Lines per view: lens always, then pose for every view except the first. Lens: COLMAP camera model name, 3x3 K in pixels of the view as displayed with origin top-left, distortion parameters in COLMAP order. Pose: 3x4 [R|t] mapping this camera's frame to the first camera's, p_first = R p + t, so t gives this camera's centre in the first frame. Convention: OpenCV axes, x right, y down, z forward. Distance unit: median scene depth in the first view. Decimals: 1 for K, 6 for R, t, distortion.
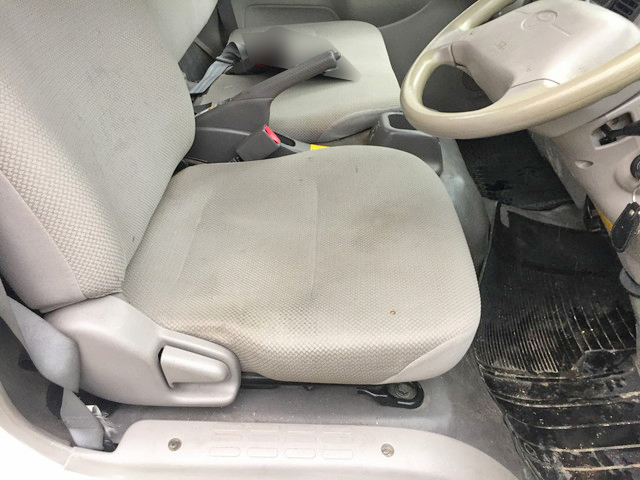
lens RADIAL K [[554.0, 0, 321.6], [0, 554.0, 238.9], [0, 0, 1]] dist [0.057361, -0.070855]
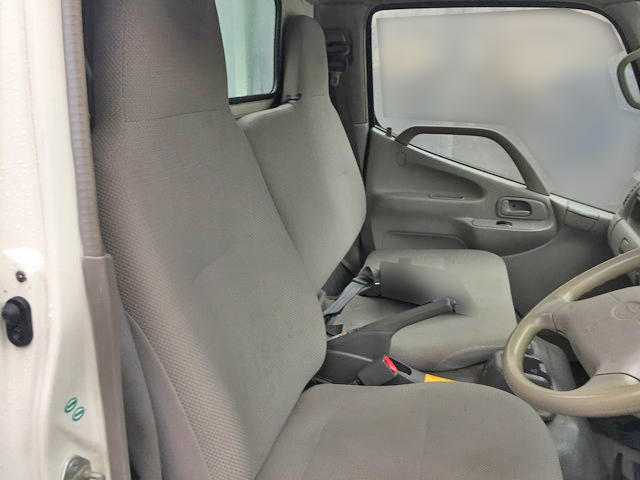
lens RADIAL K [[554.0, 0, 321.7], [0, 554.0, 239.3], [0, 0, 1]] dist [0.057361, -0.070855]
pose [[0.968238, 0.057323, -0.243370, 0.034425], [-0.130653, 0.945895, -0.297004, -0.069604], [0.213177, 0.319368, 0.923341, -0.155412]]
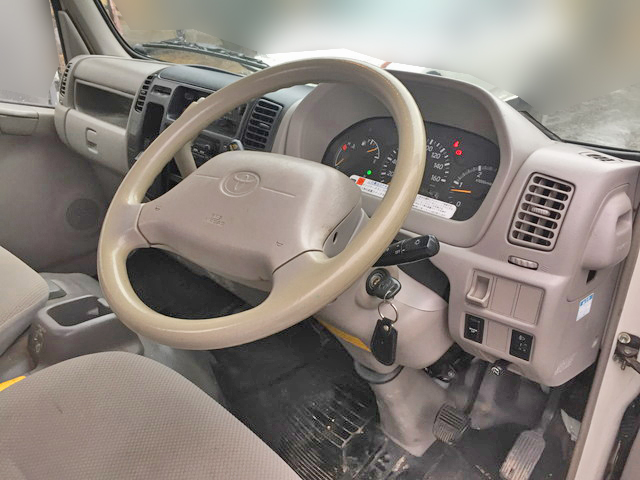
lens RADIAL K [[554.0, 0, 319.5], [0, 554.0, 240.2], [0, 0, 1]] dist [0.057361, -0.070855]
pose [[0.695885, -0.322901, 0.641467, -0.088017], [0.421319, 0.906912, -0.000540, -0.161569], [-0.581580, 0.270638, 0.767151, 0.162363]]
